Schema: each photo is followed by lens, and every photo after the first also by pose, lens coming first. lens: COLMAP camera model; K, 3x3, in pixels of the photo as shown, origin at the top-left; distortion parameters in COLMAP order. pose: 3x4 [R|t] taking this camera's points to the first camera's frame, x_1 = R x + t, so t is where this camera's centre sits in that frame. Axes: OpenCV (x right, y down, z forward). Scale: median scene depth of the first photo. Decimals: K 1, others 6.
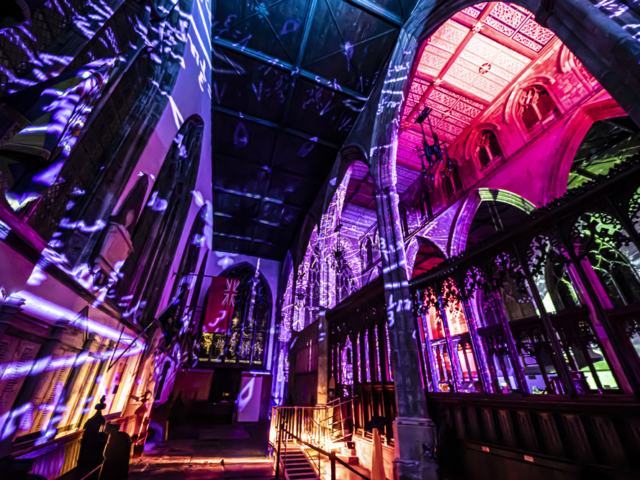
lens RADIAL K [[260.0, 0, 320.0], [0, 260.0, 240.0], [0, 0, 1]] dist [0.001281, -0.003676]
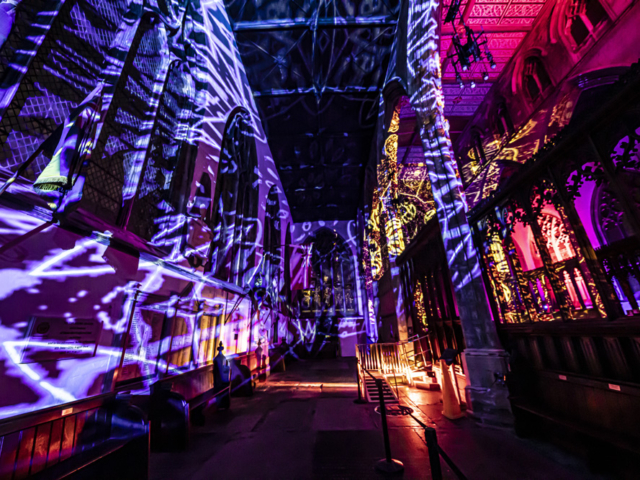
lens RADIAL K [[242.3, 0, 320.0], [0, 242.3, 240.0], [0, 0, 1]] dist [-0.000909, -0.004039]
pose [[0.927240, -0.178091, -0.329407, 0.119388], [0.228853, 0.965779, 0.122054, 0.026848], [0.296398, -0.188559, 0.936266, 0.031956]]
